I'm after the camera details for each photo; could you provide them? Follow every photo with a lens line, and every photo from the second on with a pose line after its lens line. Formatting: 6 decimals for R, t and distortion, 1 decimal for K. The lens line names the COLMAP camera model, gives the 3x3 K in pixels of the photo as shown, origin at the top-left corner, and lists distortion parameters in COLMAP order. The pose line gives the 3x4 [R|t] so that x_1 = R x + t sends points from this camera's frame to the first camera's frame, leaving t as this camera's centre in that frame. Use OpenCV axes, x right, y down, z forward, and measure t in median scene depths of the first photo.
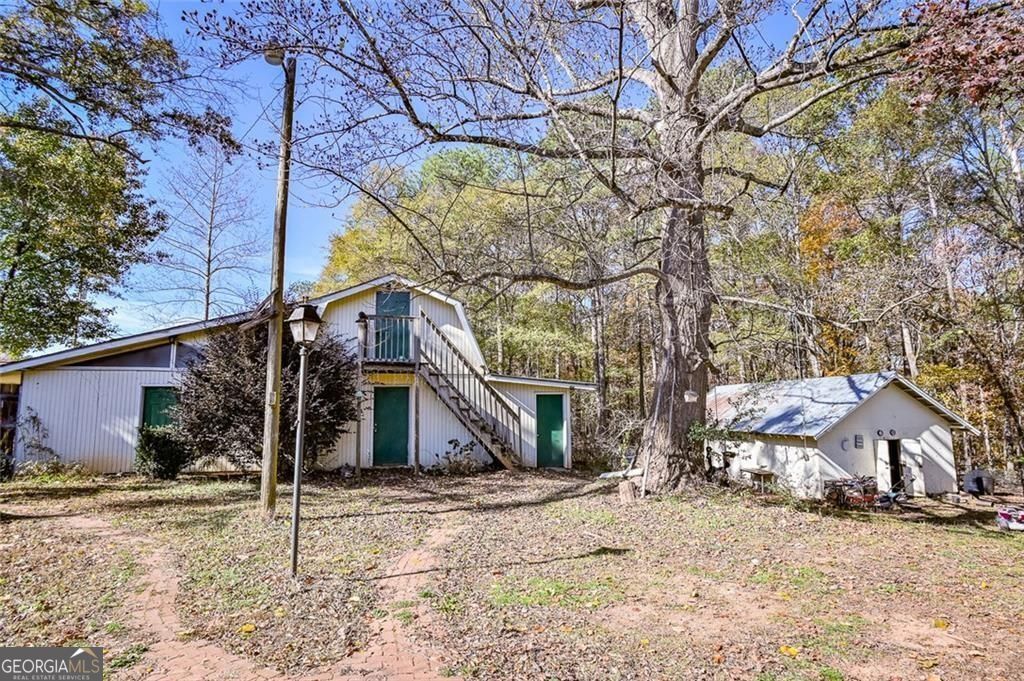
lens RADIAL K [[501.3, 0, 508.9], [0, 501.3, 340.6], [0, 0, 1]] dist [-0.019807, 0.000419]
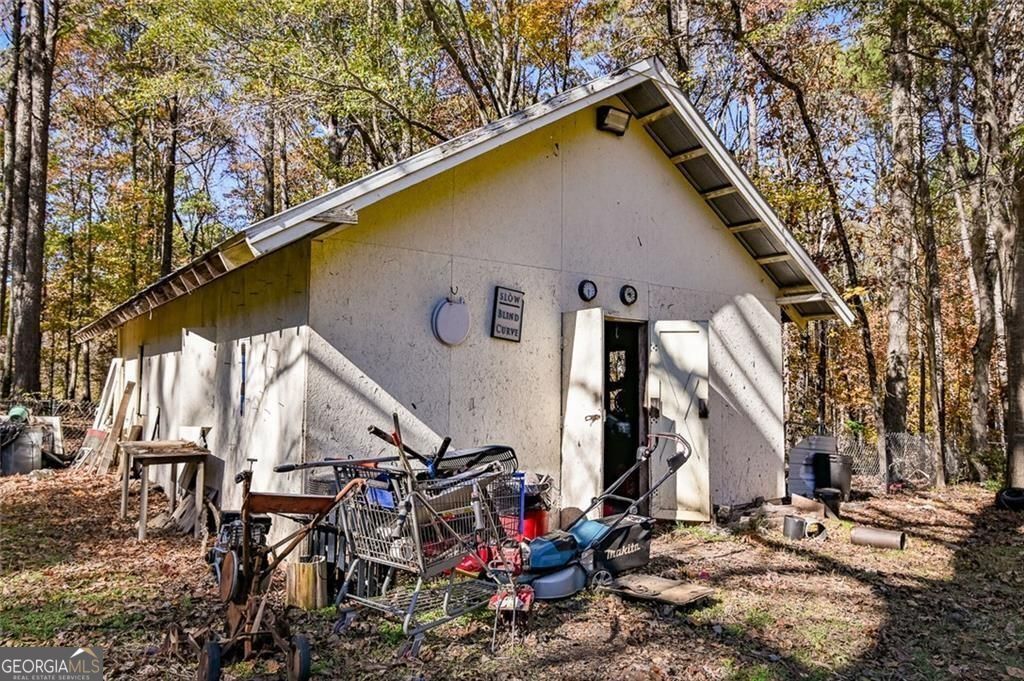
lens RADIAL K [[737.6, 0, 513.4], [0, 737.6, 339.3], [0, 0, 1]] dist [-0.005299, -0.000641]
pose [[0.904700, 0.038769, 0.424282, 0.553438], [-0.066924, 0.996420, 0.051654, 0.196290], [-0.420761, -0.075126, 0.904056, 0.667020]]
